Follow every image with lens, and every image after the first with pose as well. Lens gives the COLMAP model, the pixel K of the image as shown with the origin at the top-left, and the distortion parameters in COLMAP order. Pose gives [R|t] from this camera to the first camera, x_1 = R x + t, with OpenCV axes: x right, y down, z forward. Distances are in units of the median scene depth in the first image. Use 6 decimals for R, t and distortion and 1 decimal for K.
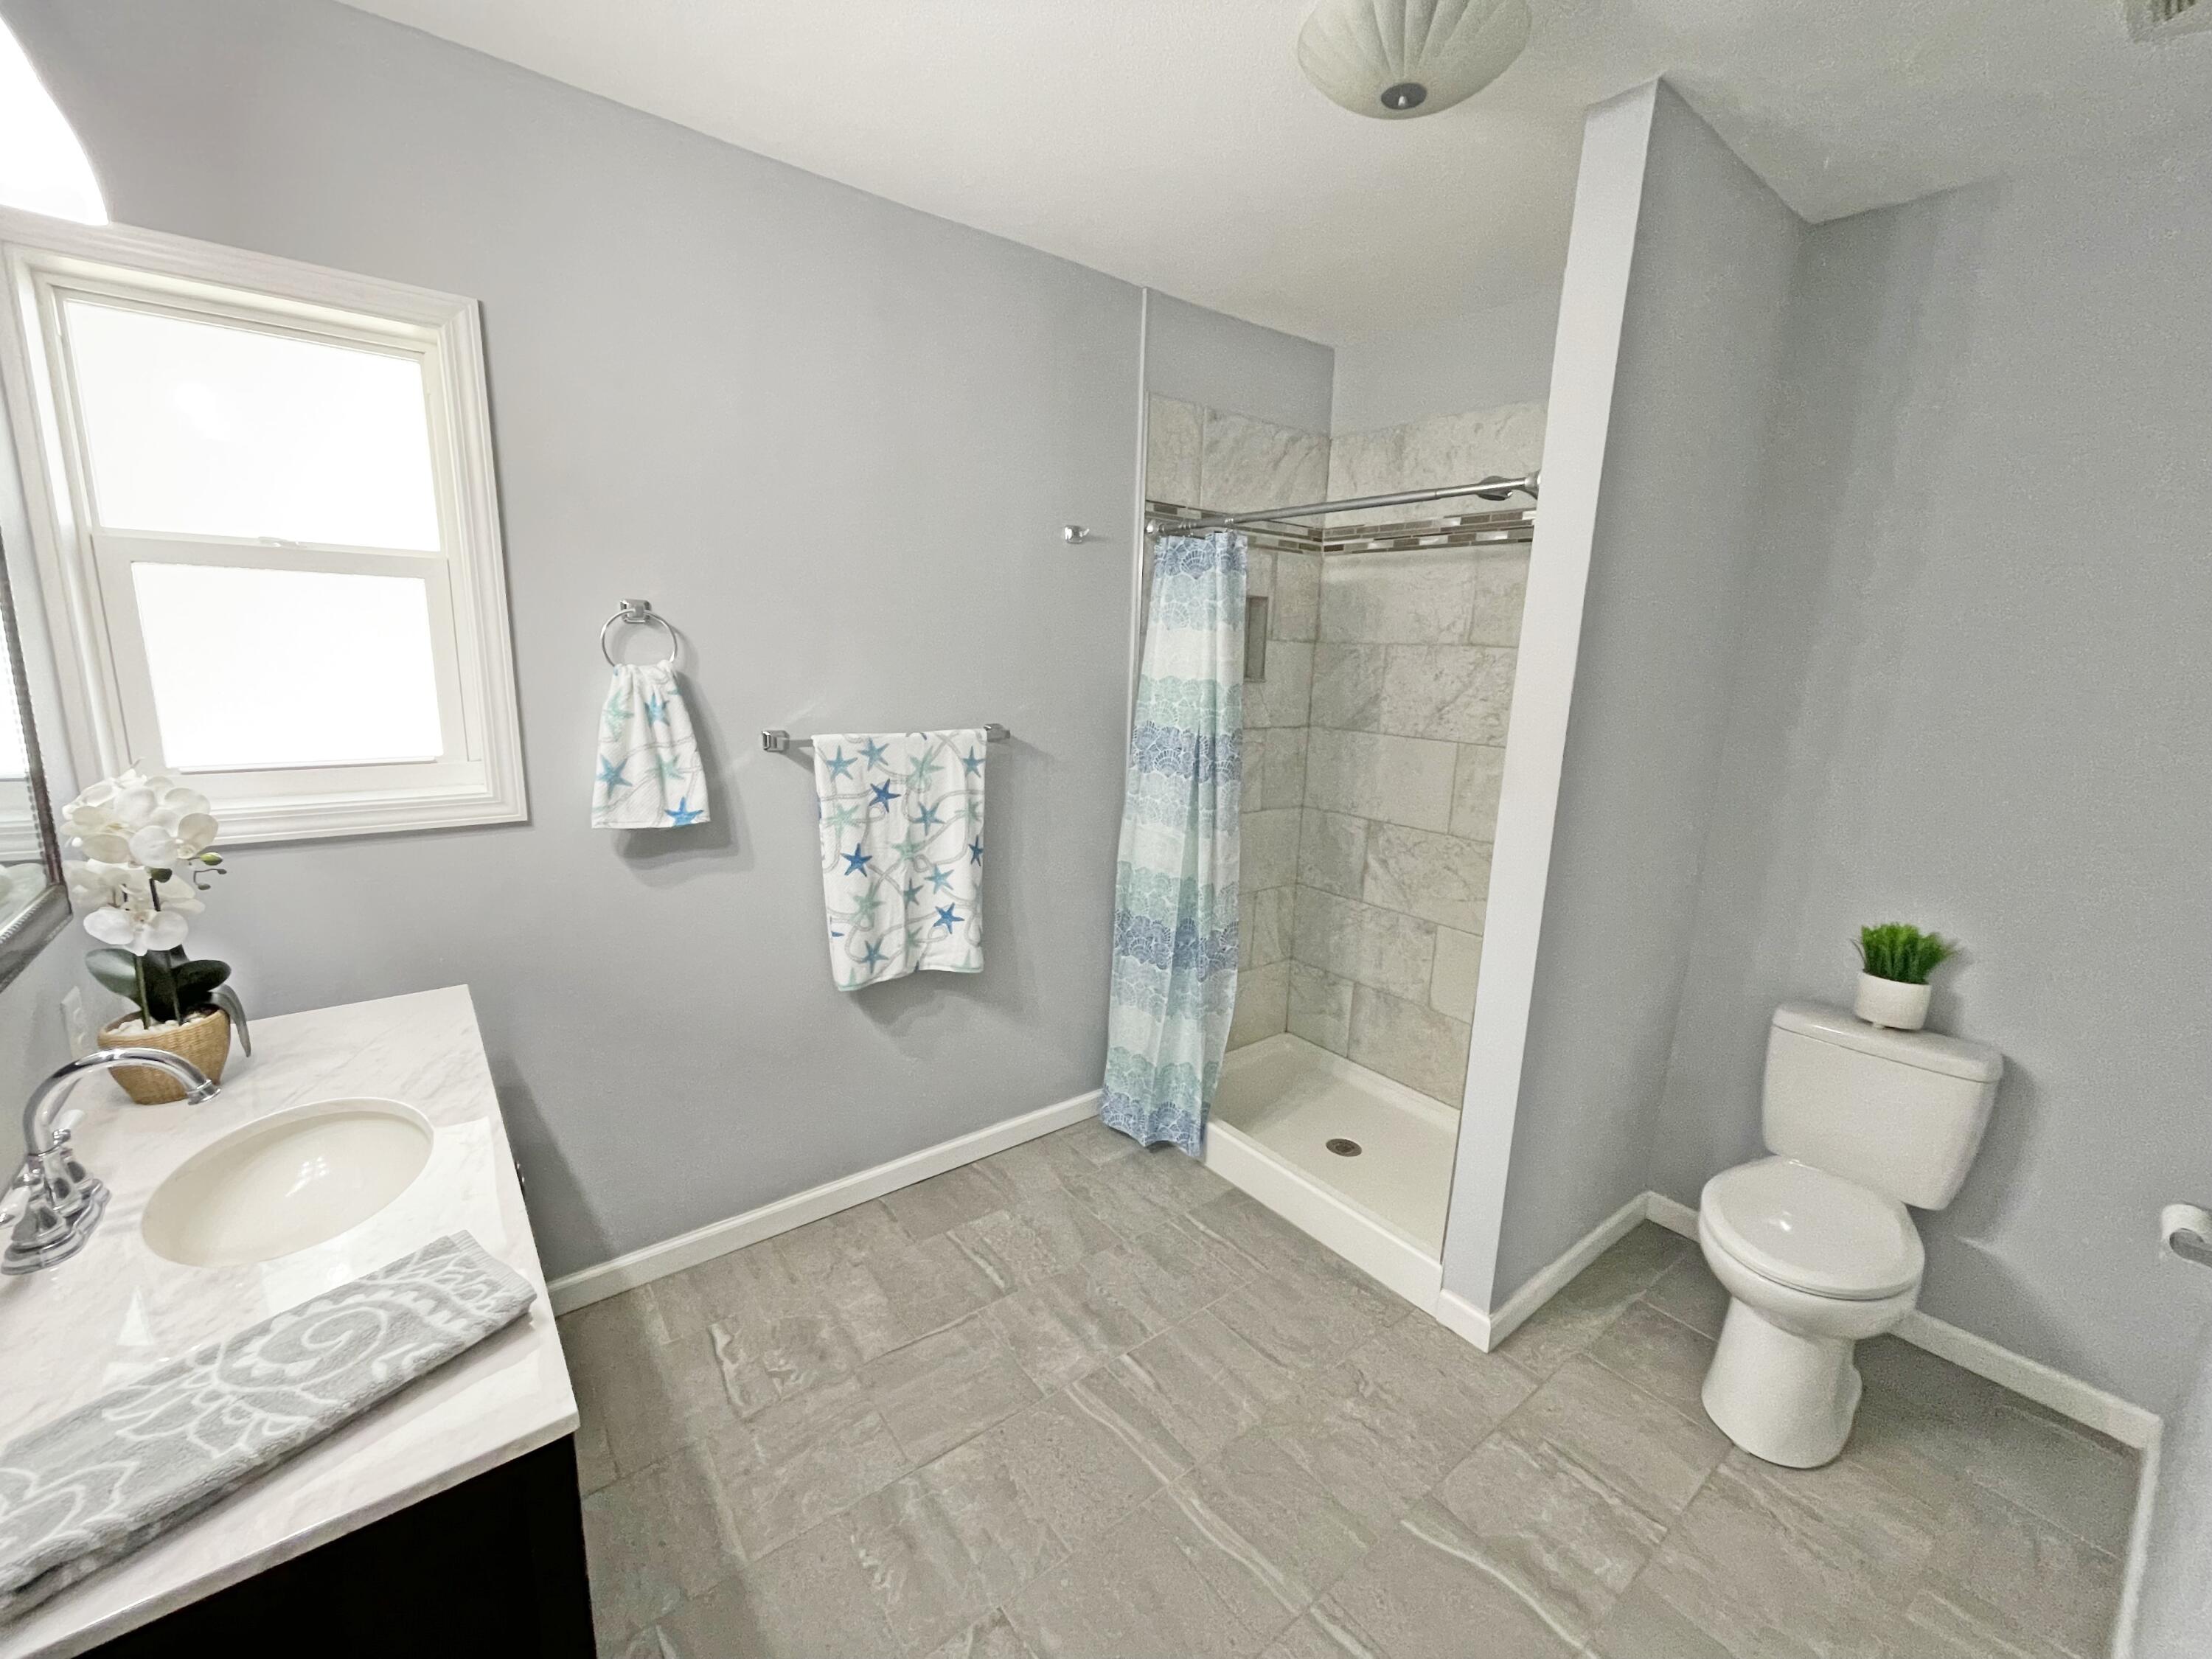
lens RADIAL K [[884.7, 0, 1106.0], [0, 884.7, 829.5], [0, 0, 1]] dist [-0.000165, -0.000195]
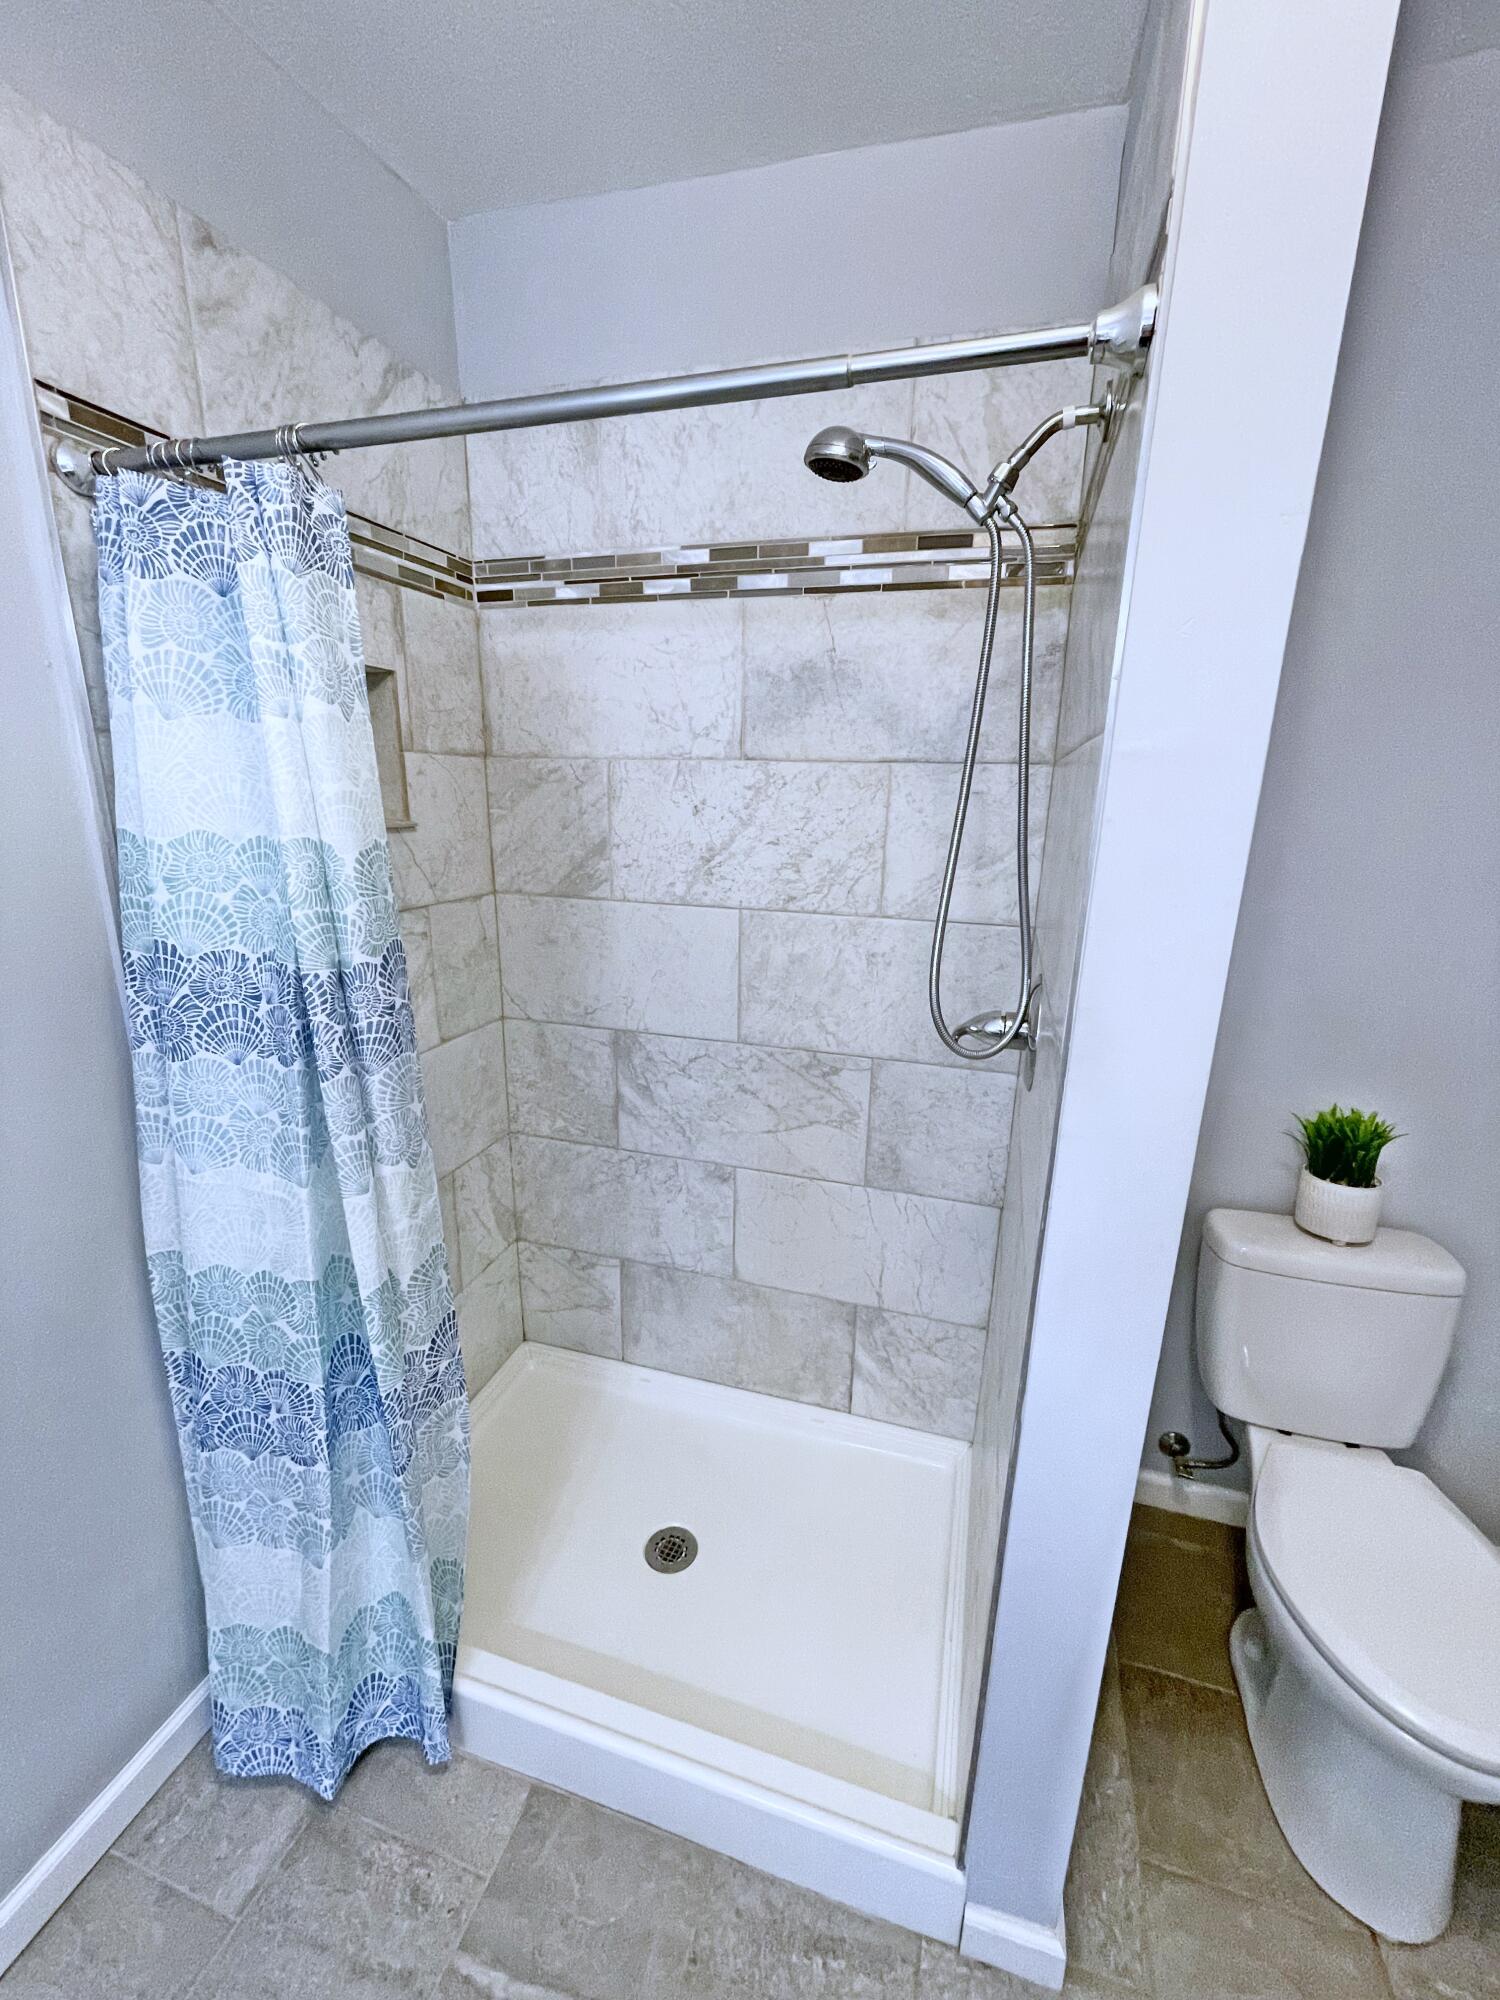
lens RADIAL K [[799.9, 0, 750.0], [0, 799.9, 1000.0], [0, 0, 1]] dist [-0.000165, -0.000195]
pose [[0.816256, -0.165999, 0.553326, 0.059966], [0.124033, 0.985848, 0.112785, -0.098805], [-0.564218, -0.023430, 0.825294, 0.504805]]
